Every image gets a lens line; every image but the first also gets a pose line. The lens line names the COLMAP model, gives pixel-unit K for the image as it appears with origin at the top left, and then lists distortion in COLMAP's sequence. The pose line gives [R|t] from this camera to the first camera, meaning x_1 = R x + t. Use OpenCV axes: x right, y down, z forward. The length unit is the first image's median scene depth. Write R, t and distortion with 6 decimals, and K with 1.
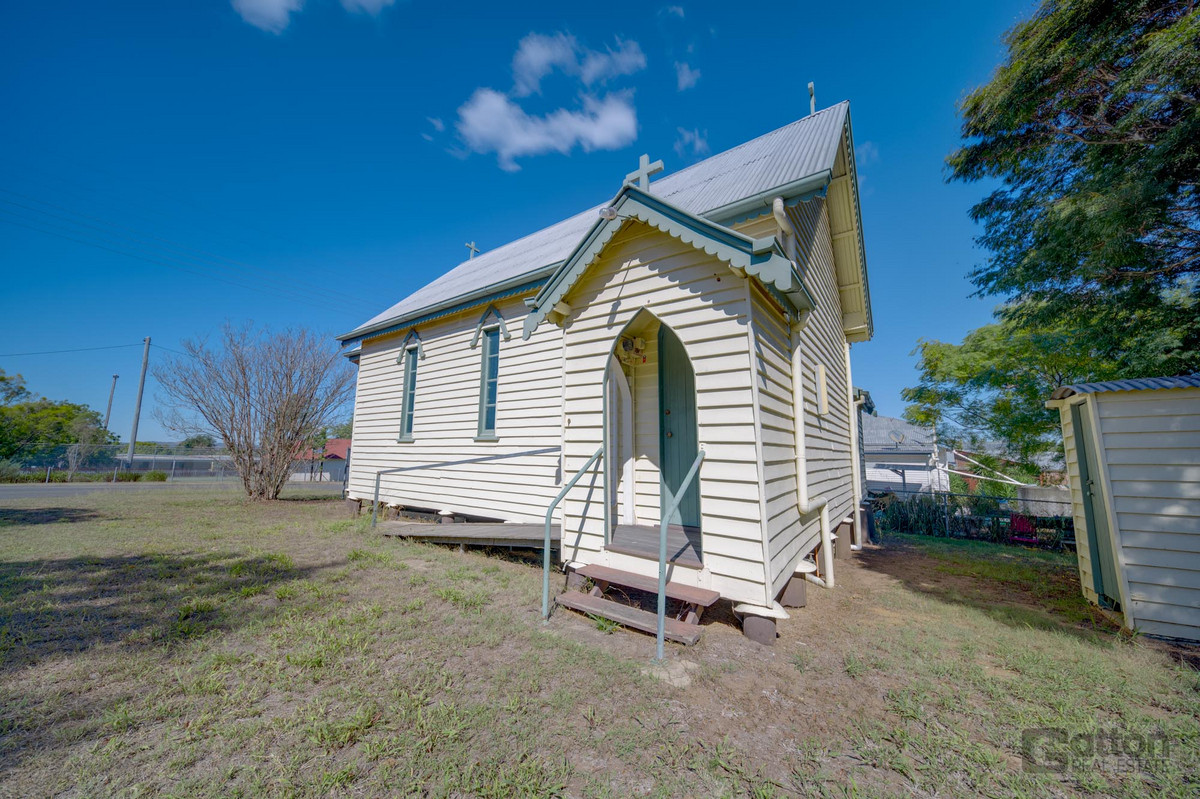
lens RADIAL K [[410.5, 0, 605.3], [0, 410.5, 400.3], [0, 0, 1]] dist [0.018330, 0.000038]
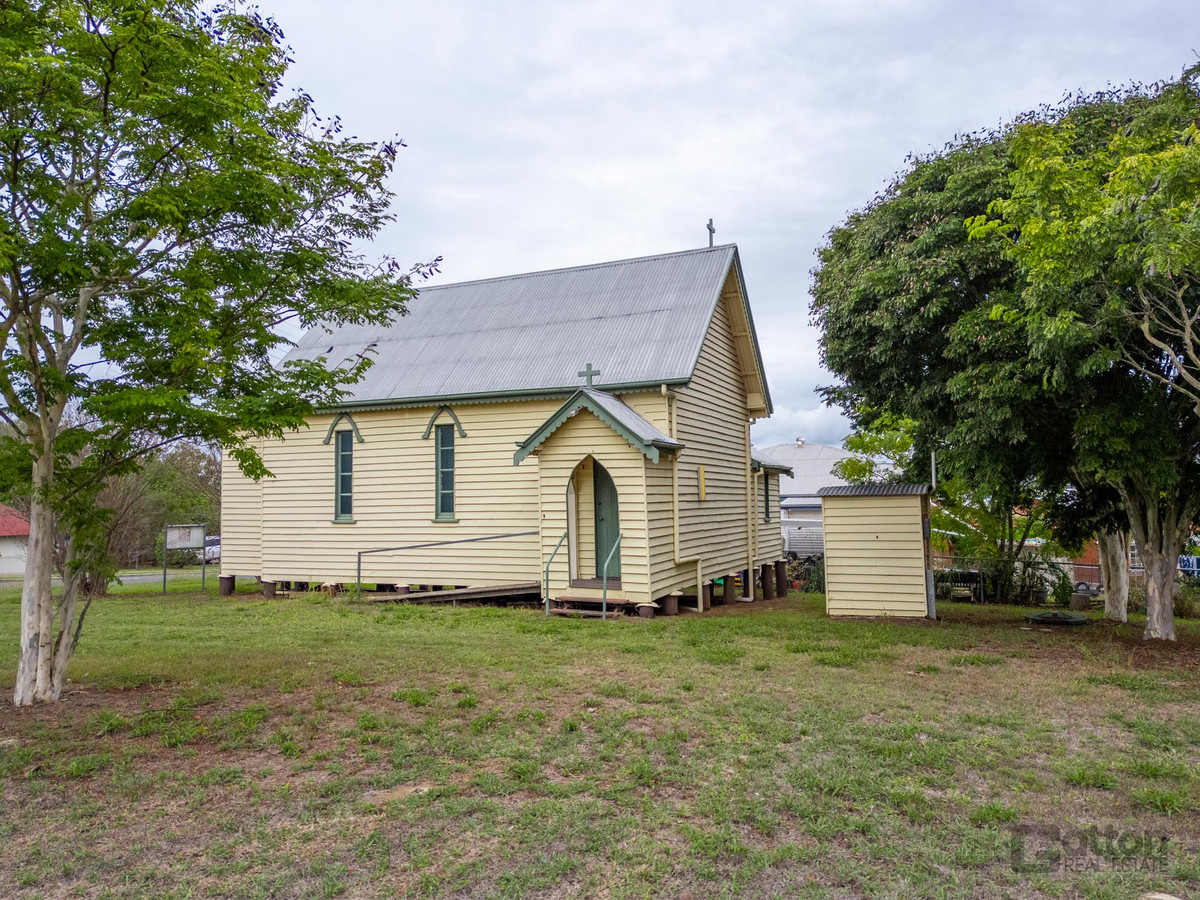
lens RADIAL K [[842.2, 0, 609.3], [0, 842.2, 445.4], [0, 0, 1]] dist [0.080068, -0.077988]
pose [[0.978586, -0.013788, 0.205377, -0.458089], [0.000488, 0.997906, 0.064672, -0.394352], [-0.205839, -0.063187, 0.976544, -2.060787]]
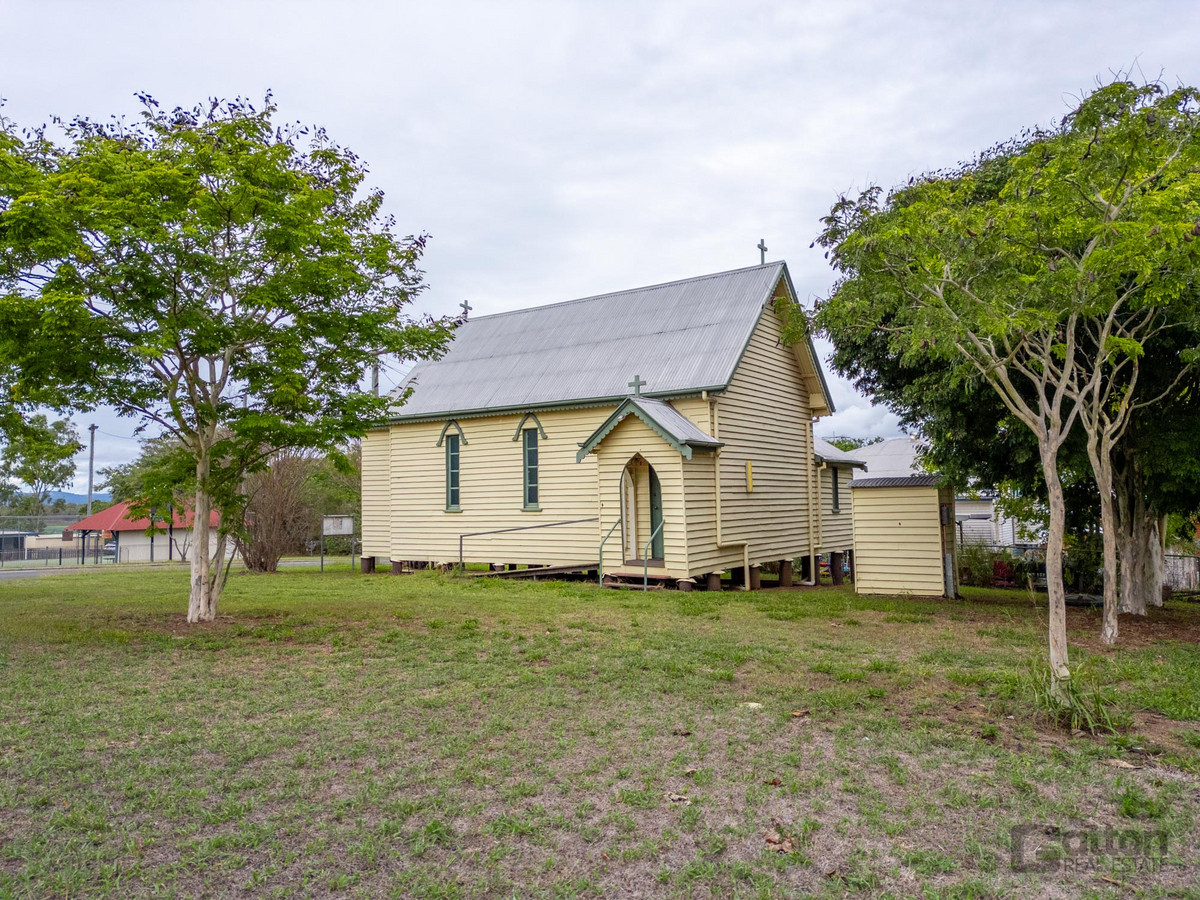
lens RADIAL K [[842.2, 0, 609.3], [0, 842.2, 445.4], [0, 0, 1]] dist [0.080068, -0.077988]
pose [[0.999190, -0.028646, 0.028276, -0.141060], [0.026737, 0.997479, 0.065735, -0.432606], [-0.030088, -0.064926, 0.997436, -2.616546]]
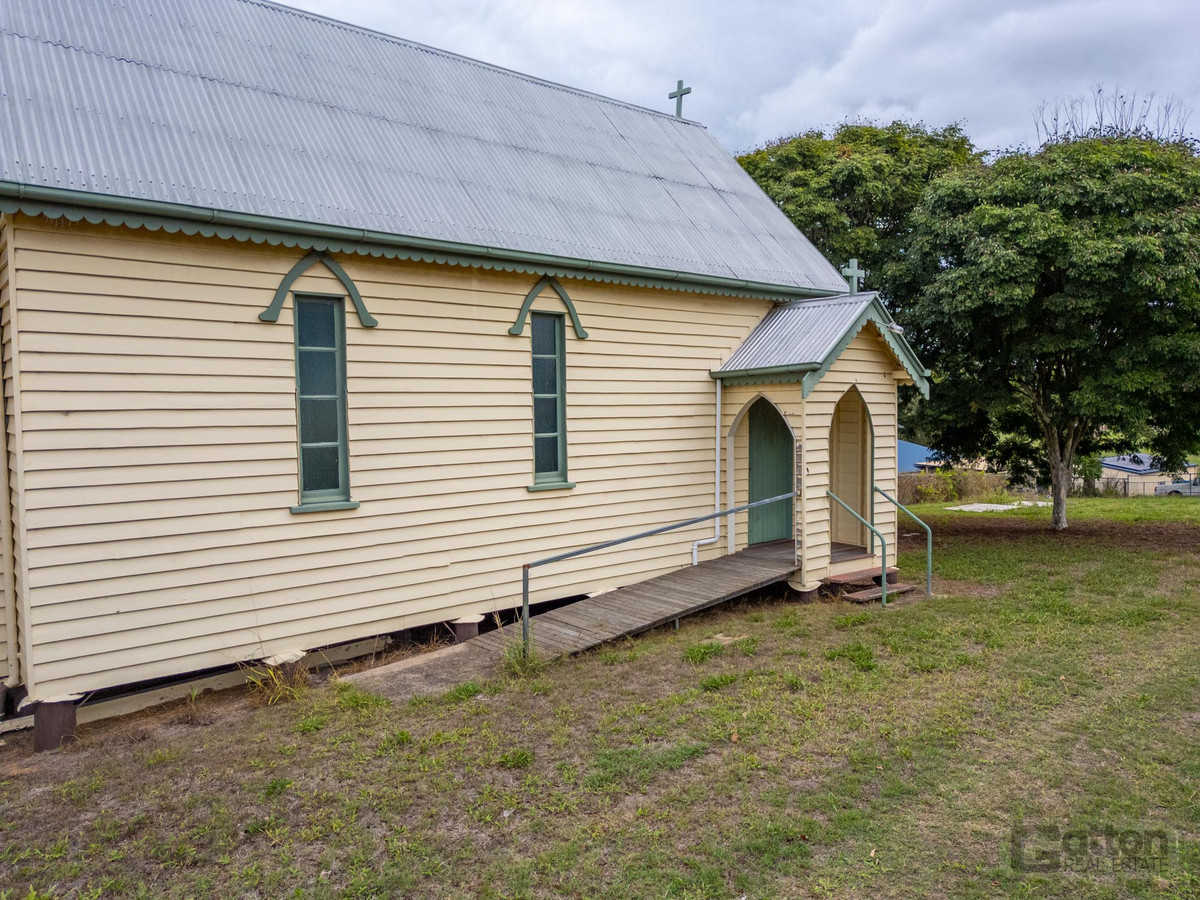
lens RADIAL K [[842.2, 0, 609.3], [0, 842.2, 445.4], [0, 0, 1]] dist [0.080068, -0.077988]
pose [[0.262324, -0.067154, 0.962640, -2.206329], [-0.113992, 0.988434, 0.100017, -0.166904], [-0.958223, -0.135971, 0.251635, 0.820062]]
